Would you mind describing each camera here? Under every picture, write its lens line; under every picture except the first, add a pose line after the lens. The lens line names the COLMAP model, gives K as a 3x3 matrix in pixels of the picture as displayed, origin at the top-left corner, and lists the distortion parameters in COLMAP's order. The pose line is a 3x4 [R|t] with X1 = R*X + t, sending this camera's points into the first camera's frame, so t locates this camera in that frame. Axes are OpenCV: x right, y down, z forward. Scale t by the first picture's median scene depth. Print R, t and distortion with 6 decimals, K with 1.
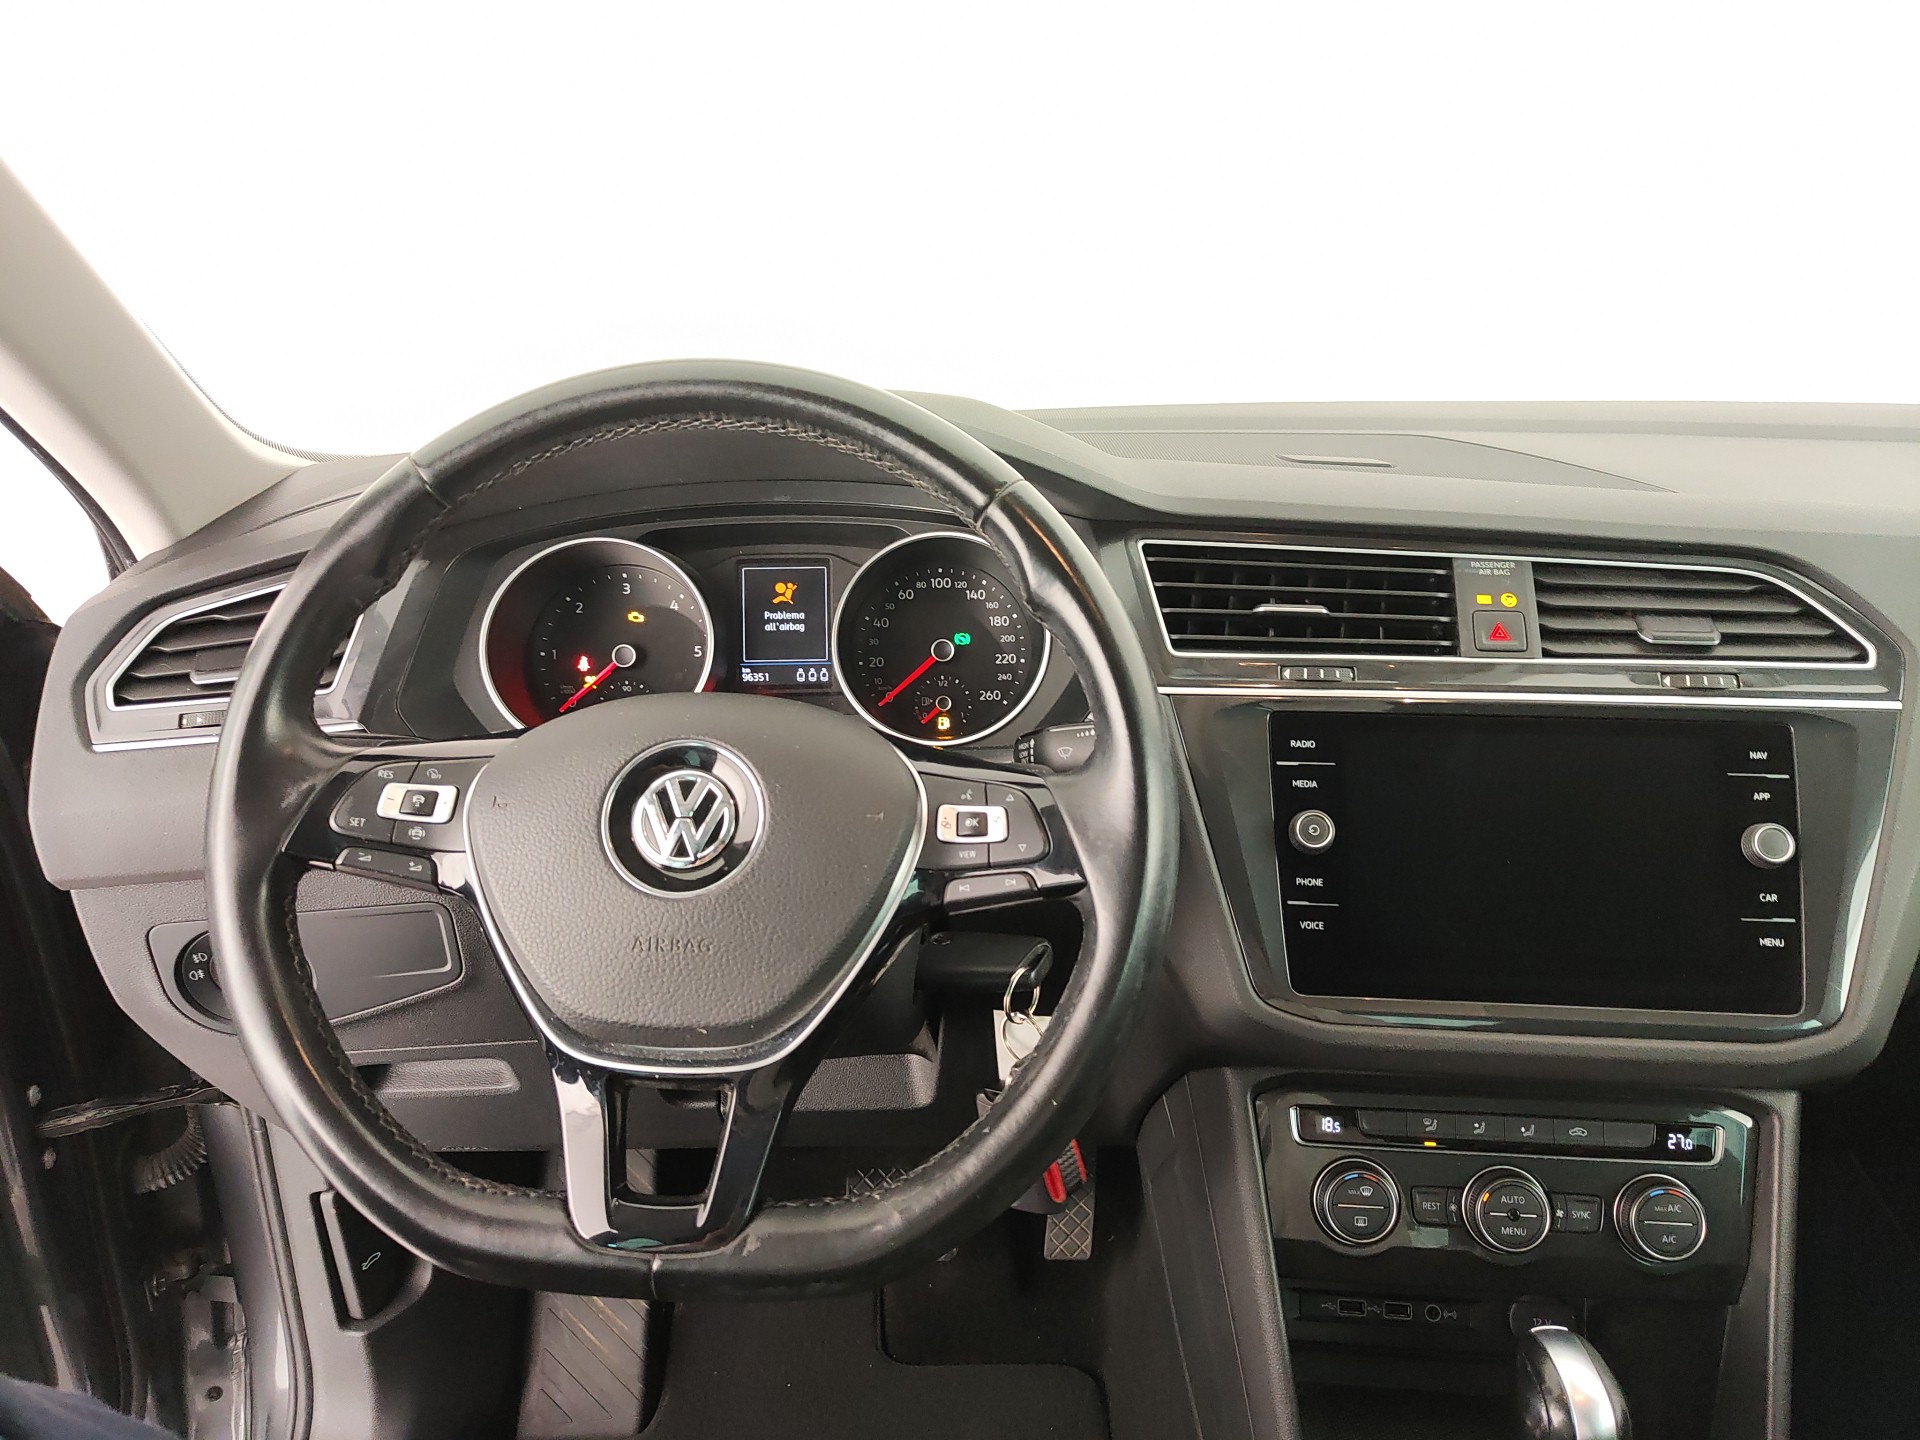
lens RADIAL K [[1350.8, 0, 956.6], [0, 1350.8, 724.6], [0, 0, 1]] dist [0.005734, -0.005663]
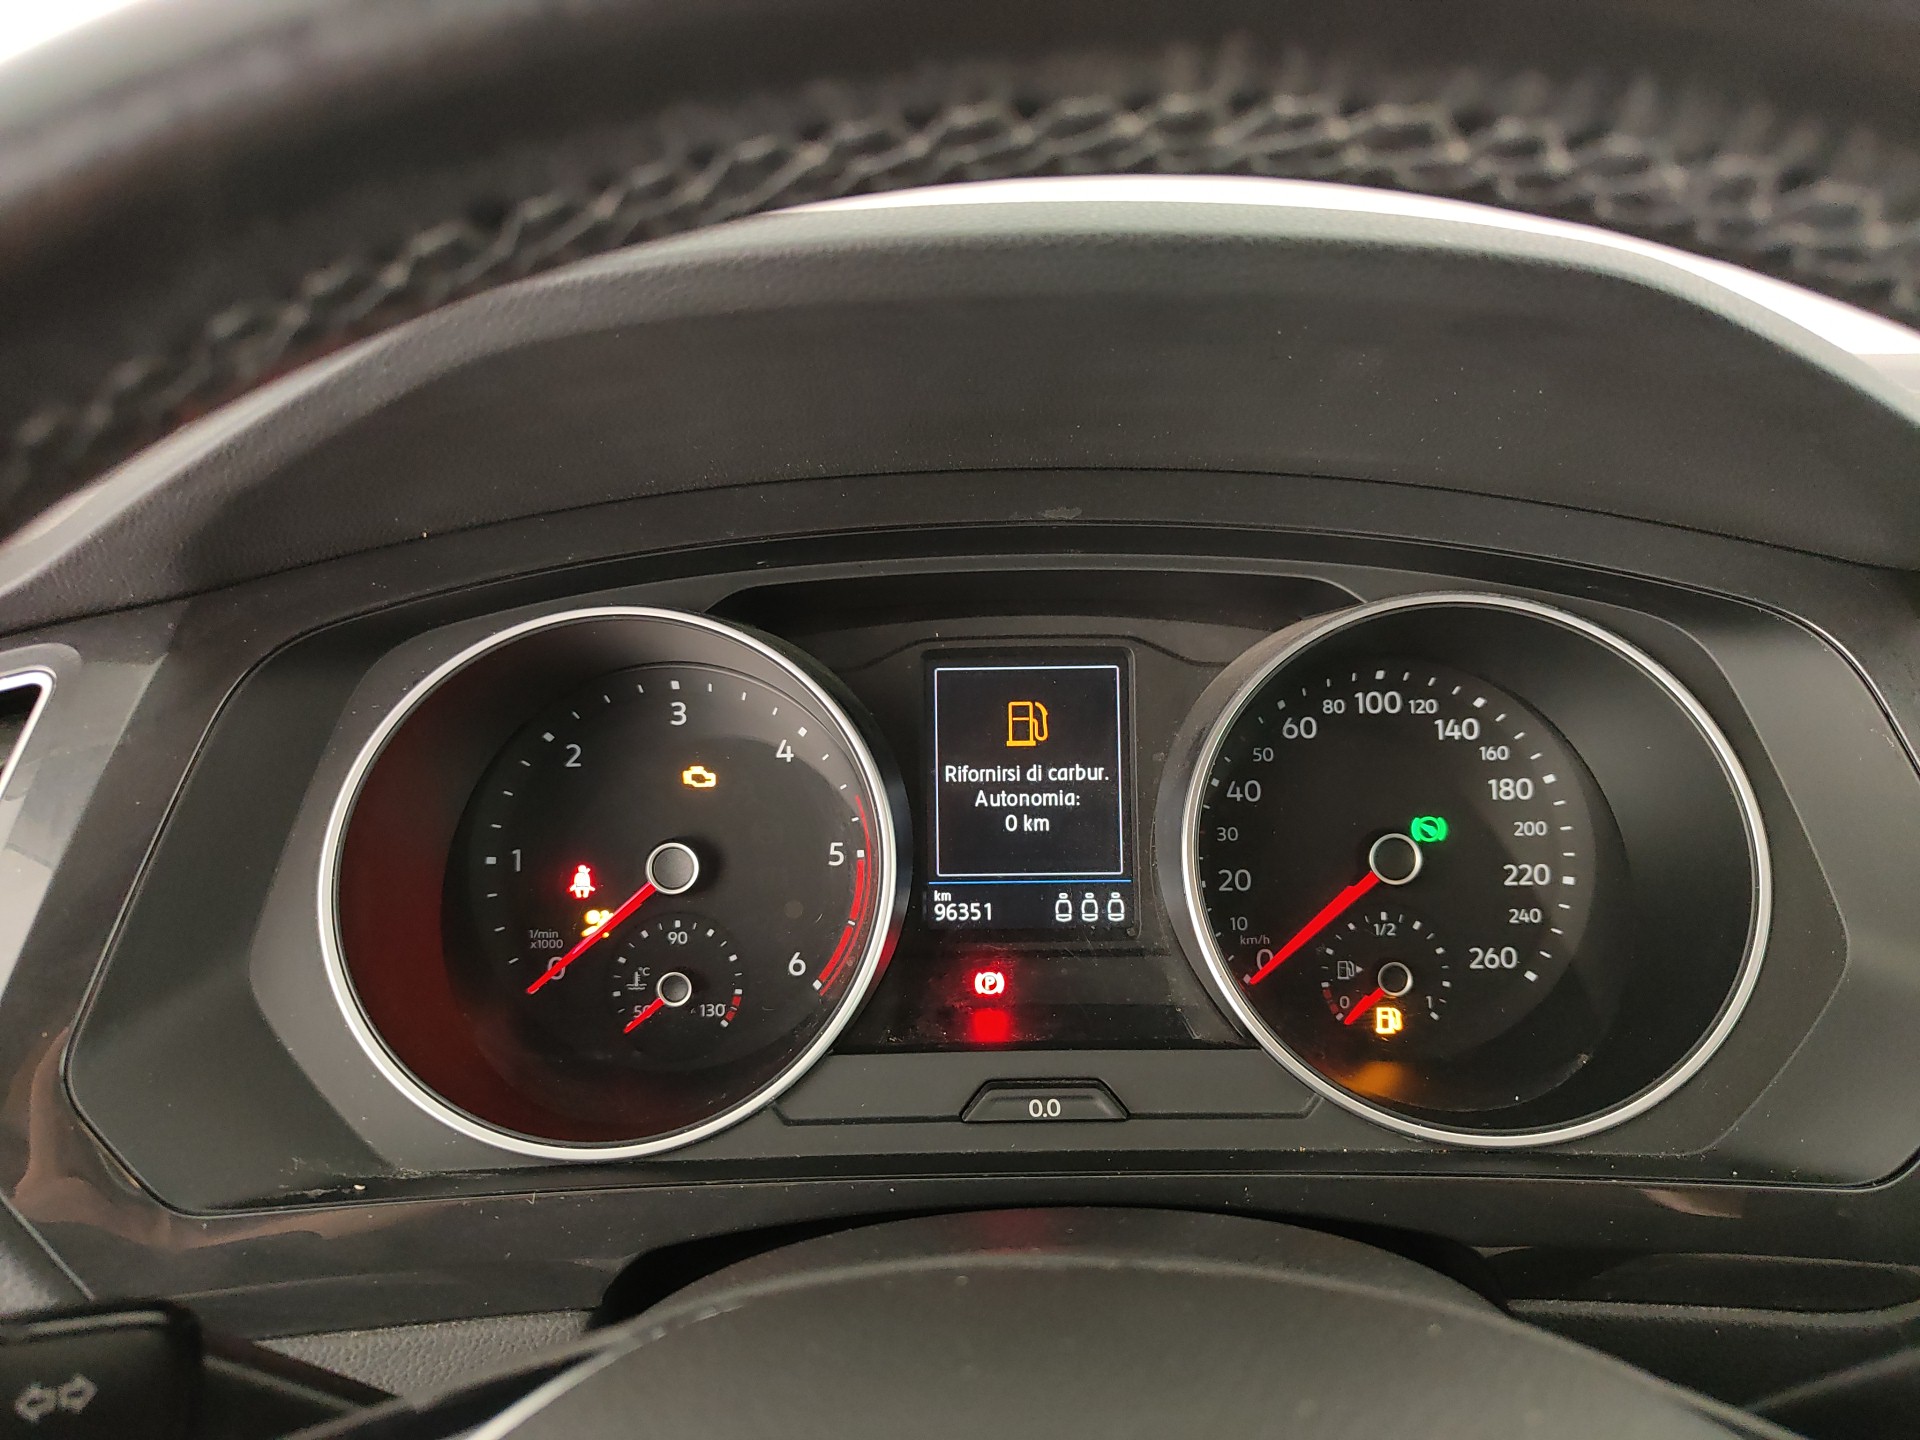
lens RADIAL K [[1350.8, 0, 942.0], [0, 1350.8, 732.3], [0, 0, 1]] dist [0.005734, -0.005663]
pose [[0.999874, 0.005142, -0.015022, -0.172327], [-0.005307, 0.999926, -0.010985, -0.103347], [0.014964, 0.011063, 0.999827, 0.634774]]
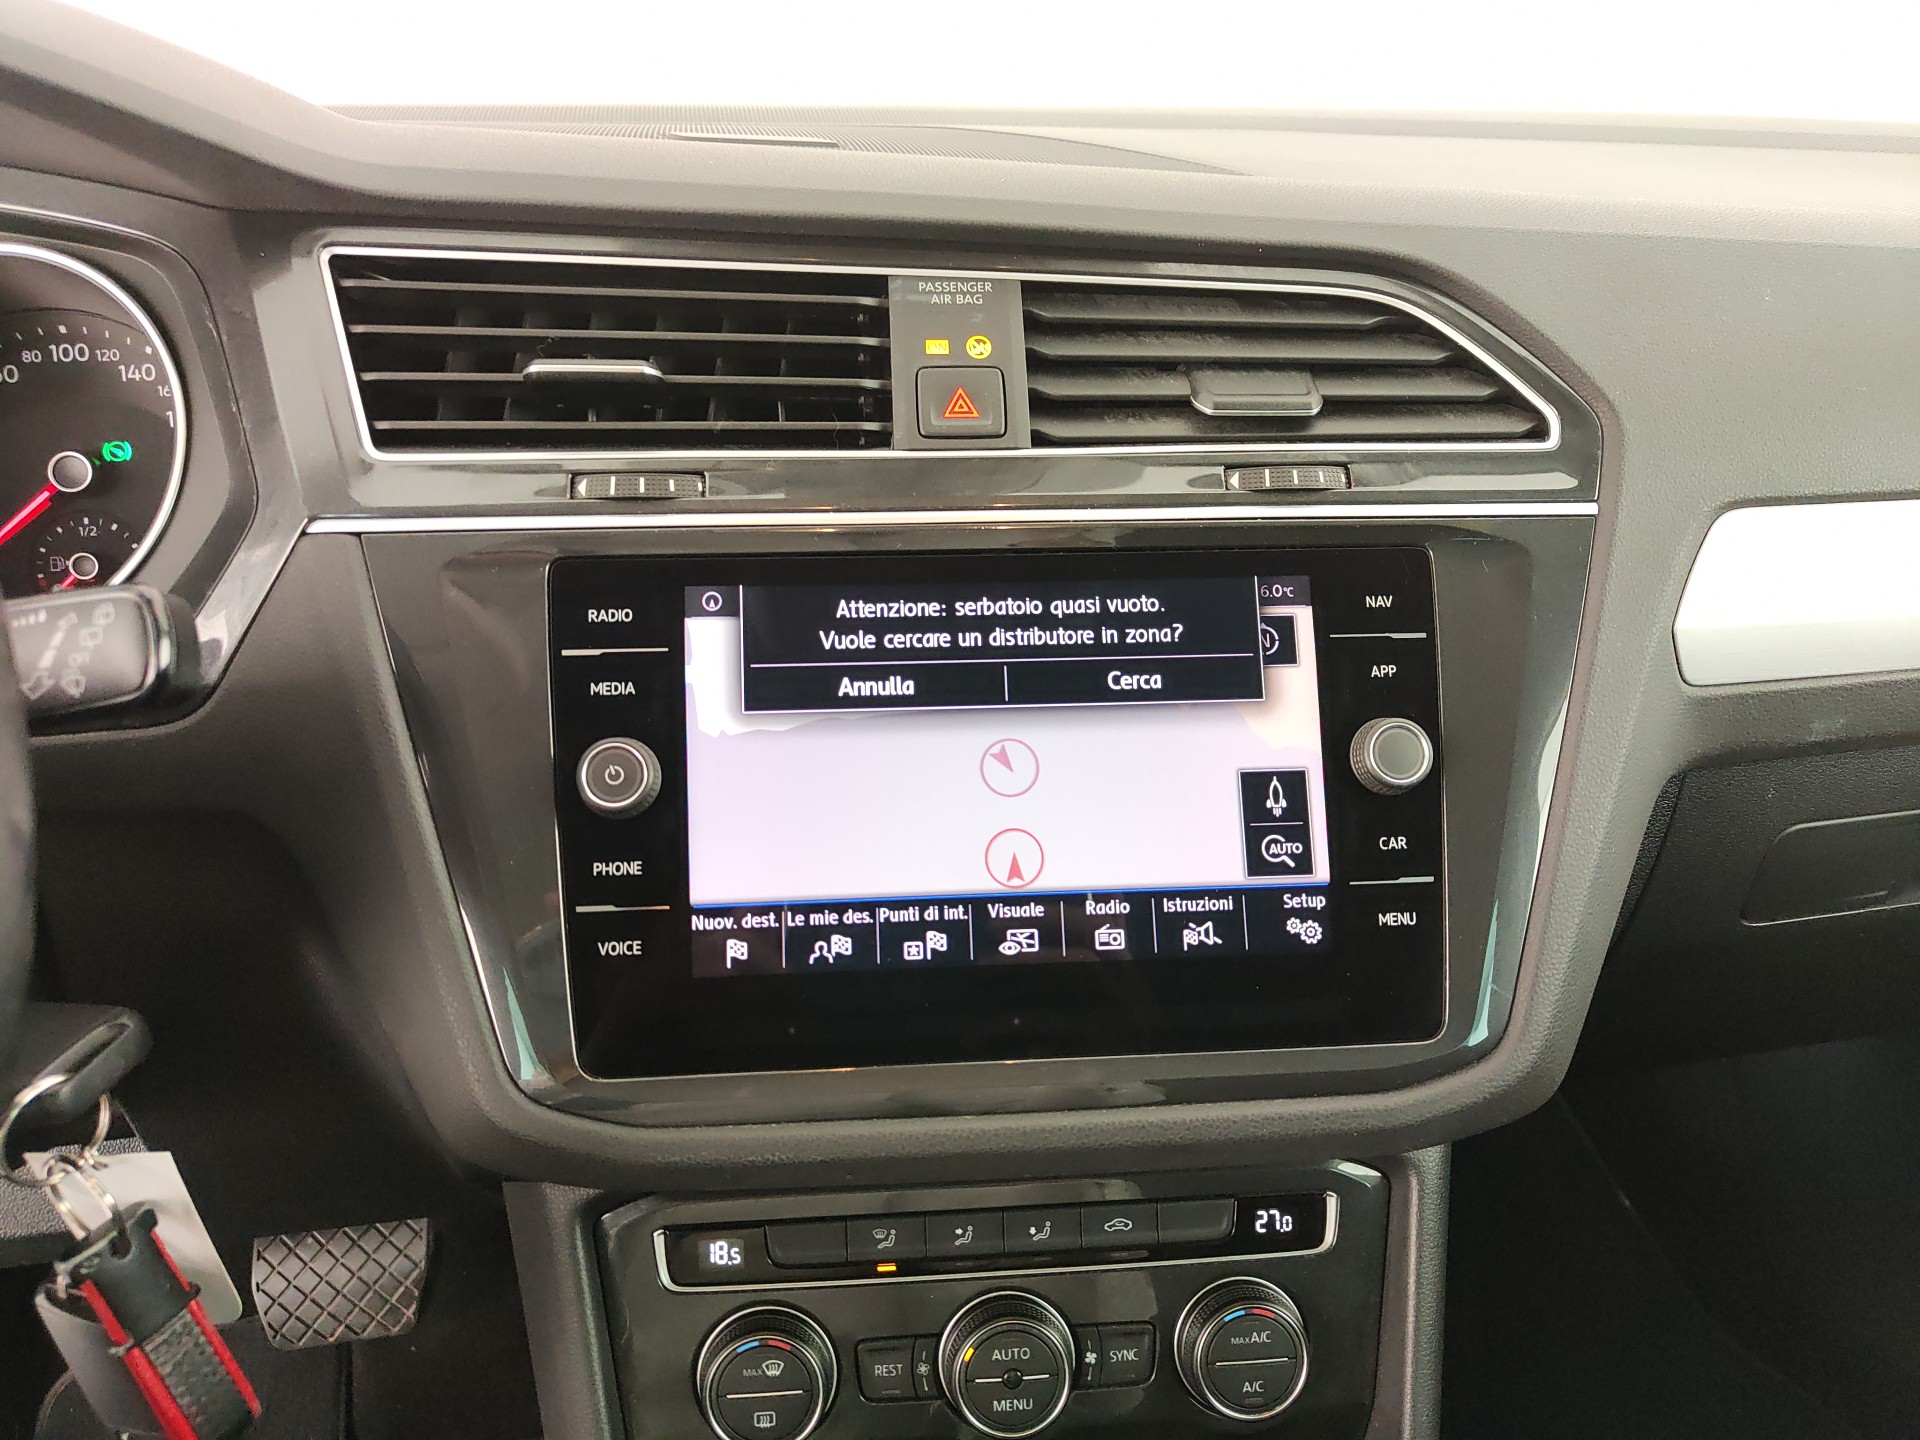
lens RADIAL K [[1350.8, 0, 950.1], [0, 1350.8, 714.7], [0, 0, 1]] dist [0.005734, -0.005663]
pose [[0.984337, -0.056943, 0.166849, 0.288123], [0.040367, 0.994057, 0.101104, 0.004241], [-0.171615, -0.092785, 0.980785, 0.420257]]
